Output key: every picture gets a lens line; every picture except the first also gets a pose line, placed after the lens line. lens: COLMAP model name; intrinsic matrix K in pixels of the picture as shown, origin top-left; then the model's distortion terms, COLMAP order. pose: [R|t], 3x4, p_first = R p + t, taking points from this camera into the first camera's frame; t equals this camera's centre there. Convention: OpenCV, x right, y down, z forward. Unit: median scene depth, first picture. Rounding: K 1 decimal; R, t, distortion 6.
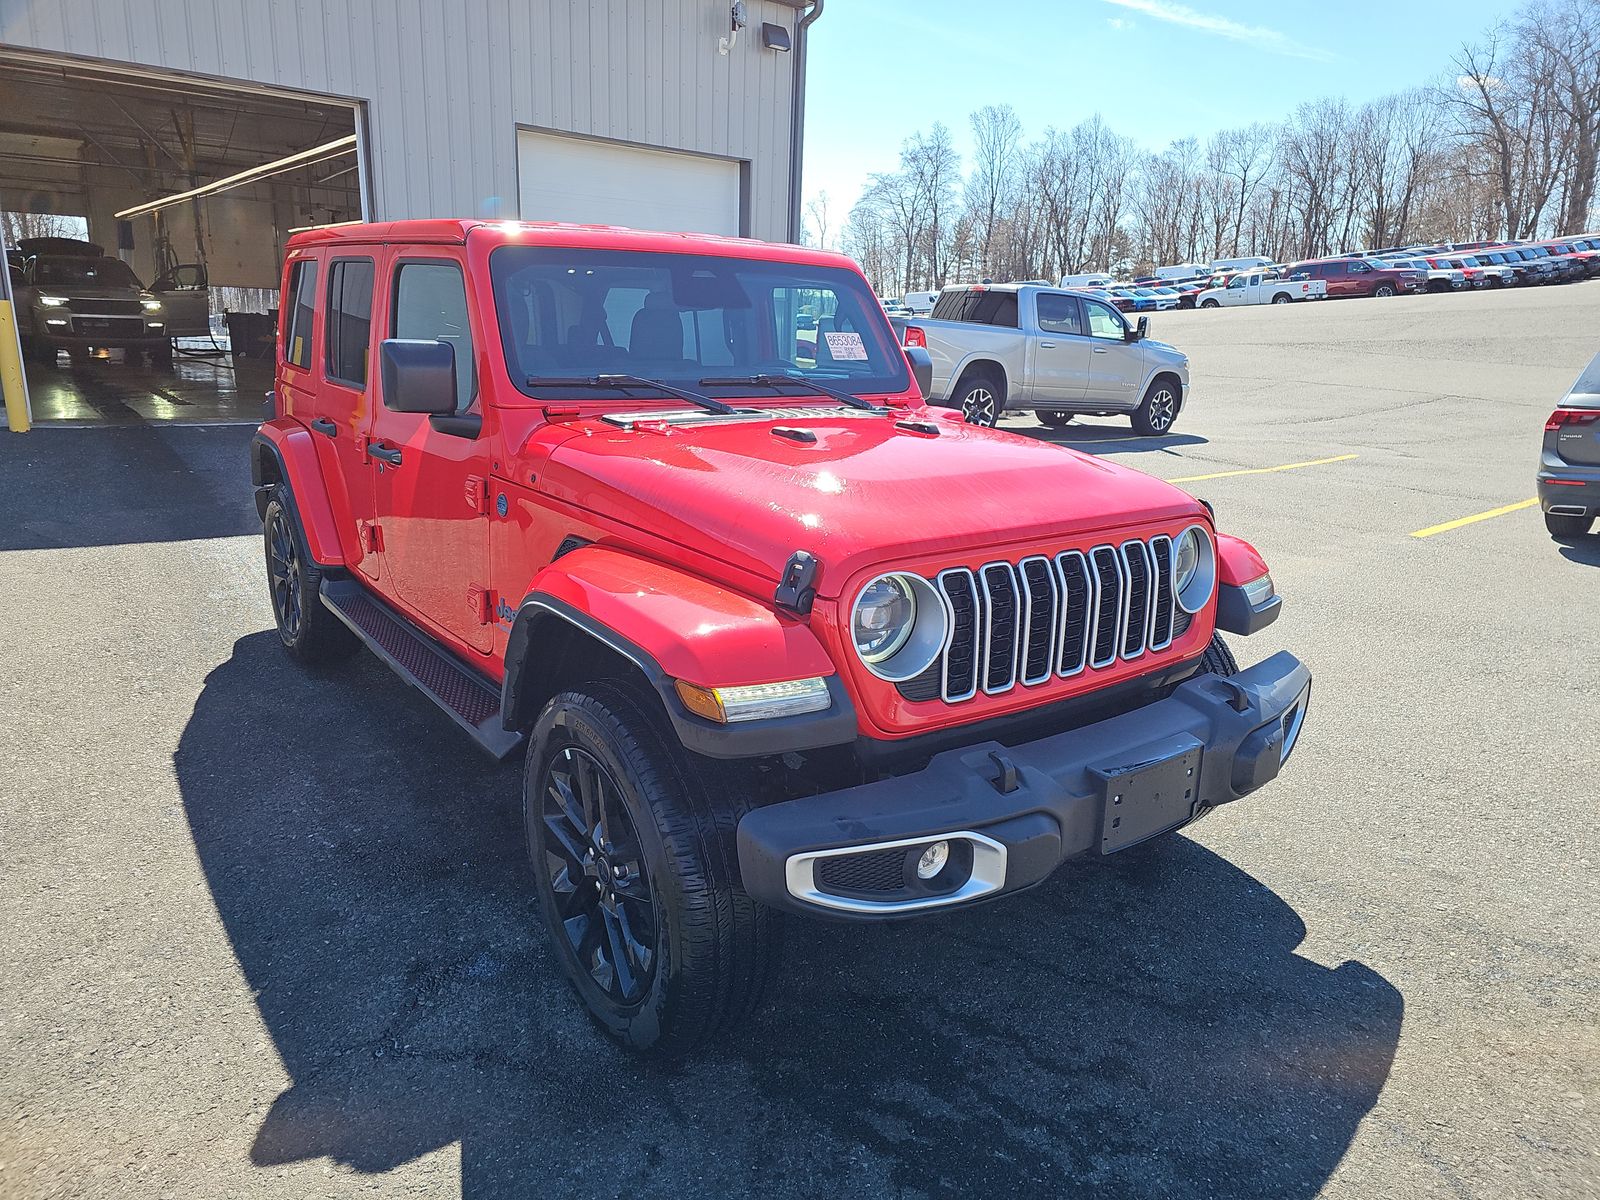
lens RADIAL K [[1059.0, 0, 795.6], [0, 1059.0, 591.2], [0, 0, 1]] dist [0.066261, -0.059357]
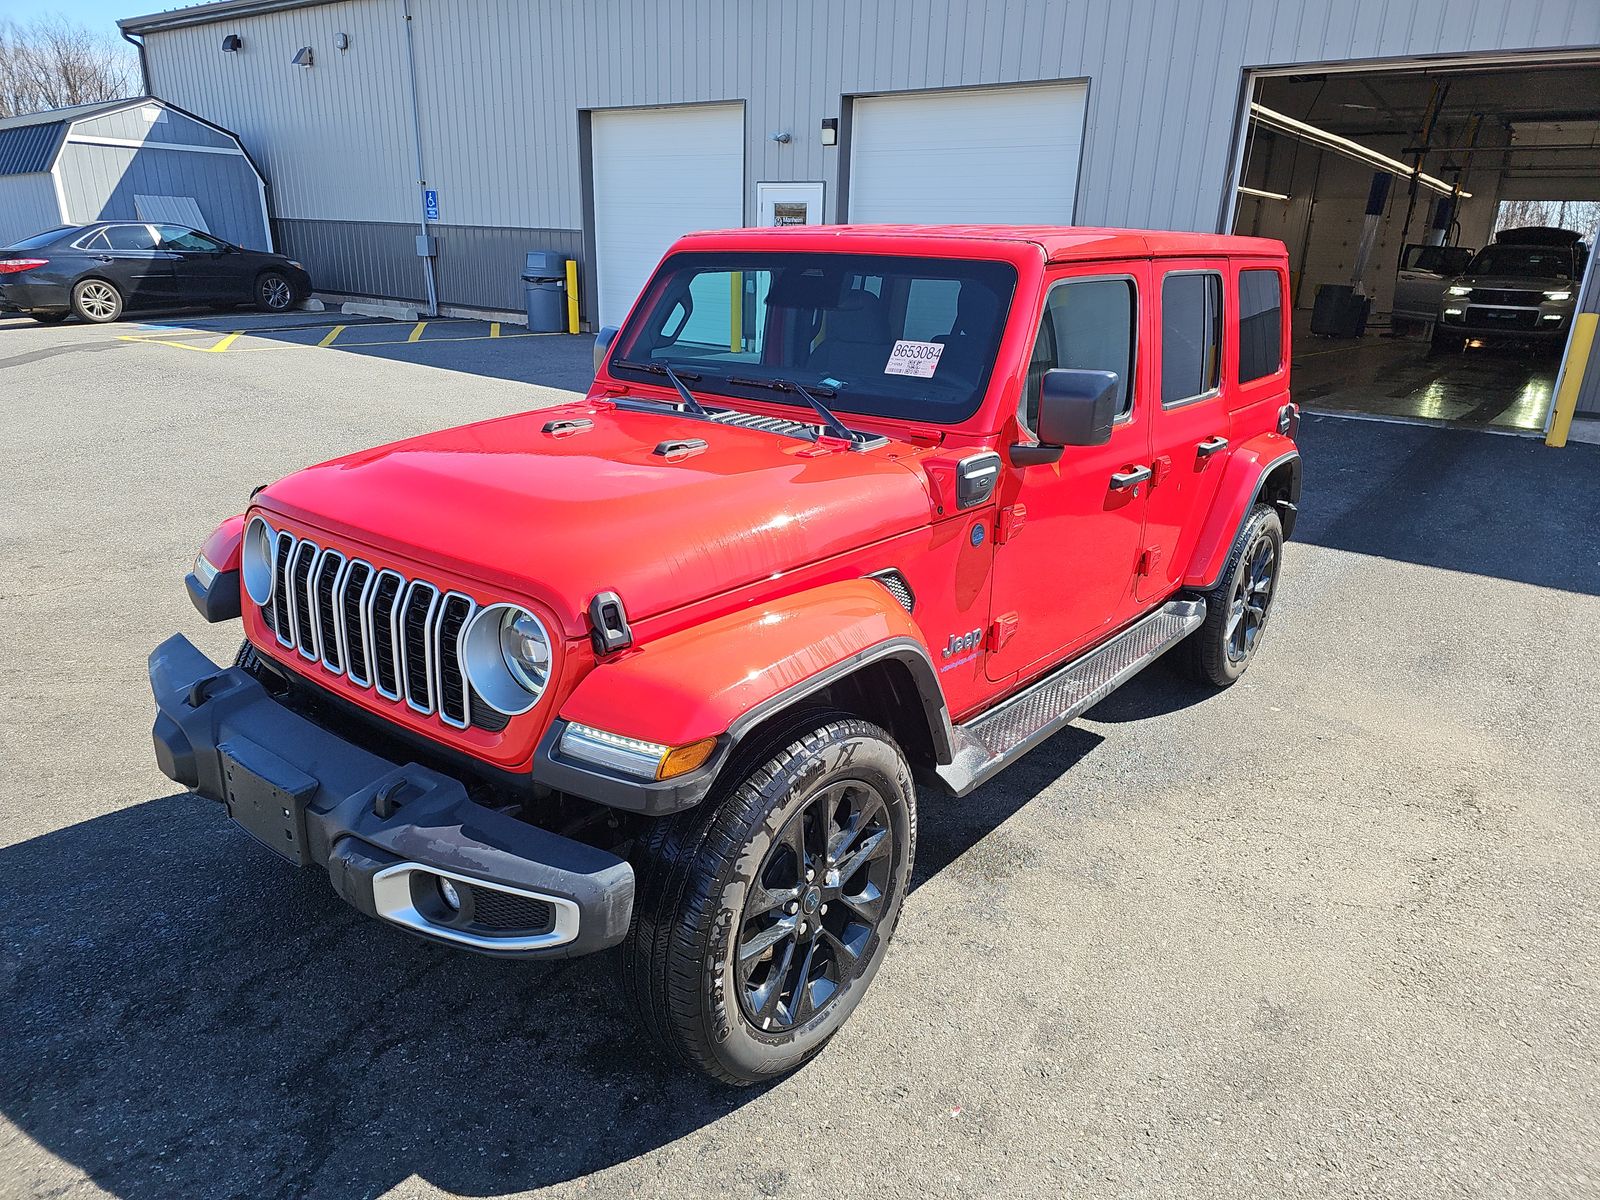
lens RADIAL K [[1059.0, 0, 795.6], [0, 1059.0, 591.2], [0, 0, 1]] dist [0.066261, -0.059357]
pose [[0.255985, 0.271190, -0.927862, 0.955177], [-0.261234, 0.943537, 0.203700, -0.235254], [0.930714, 0.190245, 0.312375, 0.795524]]
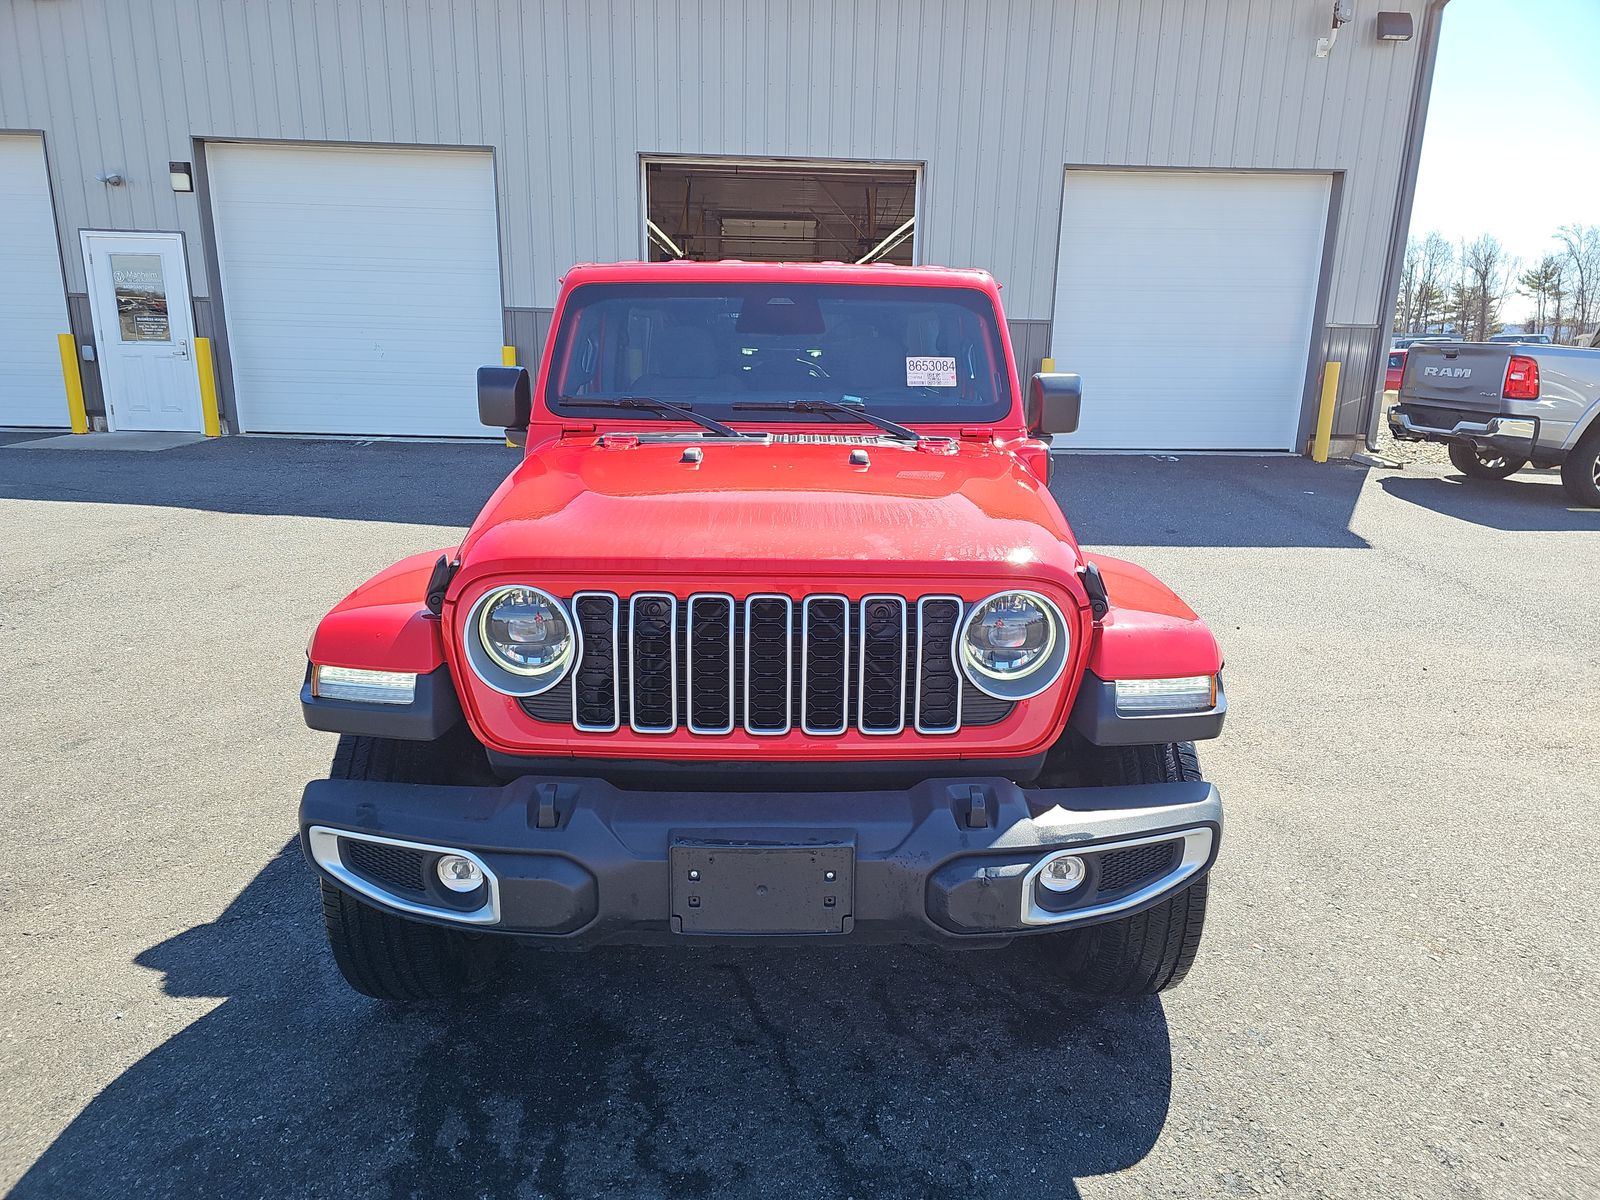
lens RADIAL K [[1045.3, 0, 796.7], [0, 1045.3, 598.3], [0, 0, 1]] dist [0.068571, -0.063375]
pose [[0.807200, 0.121386, -0.577663, 0.580464], [-0.136887, 0.990443, 0.016845, -0.039349], [0.574187, 0.065477, 0.816102, 0.226548]]
